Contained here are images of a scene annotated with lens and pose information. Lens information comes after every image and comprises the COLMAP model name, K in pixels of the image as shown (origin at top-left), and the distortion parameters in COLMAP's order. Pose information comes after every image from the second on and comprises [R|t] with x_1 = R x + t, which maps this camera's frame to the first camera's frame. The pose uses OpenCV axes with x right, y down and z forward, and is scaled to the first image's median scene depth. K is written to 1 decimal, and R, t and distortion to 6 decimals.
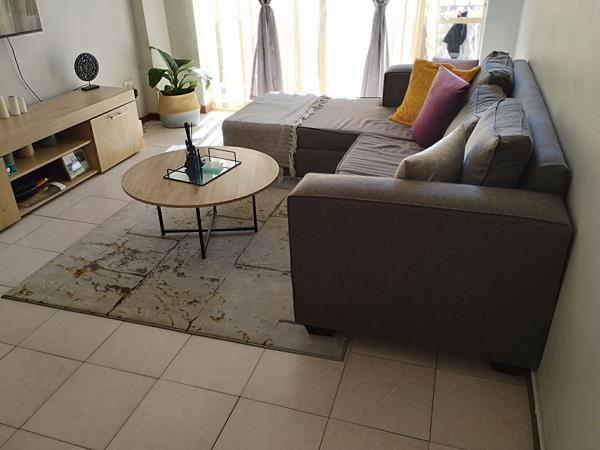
lens RADIAL K [[495.0, 0, 300.0], [0, 495.0, 225.0], [0, 0, 1]] dist [0.111413, -0.143392]
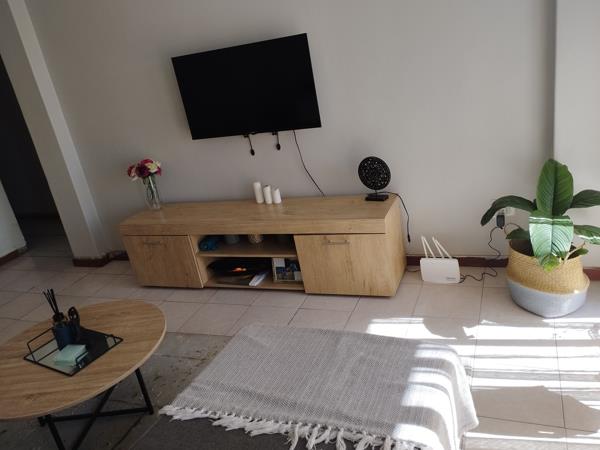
lens RADIAL K [[495.0, 0, 300.0], [0, 495.0, 225.0], [0, 0, 1]] dist [0.111413, -0.143392]
pose [[-0.067921, 0.388381, -0.918992, 0.344289], [-0.314520, 0.865816, 0.389153, -0.553141], [0.946818, 0.315473, 0.063346, 0.954171]]
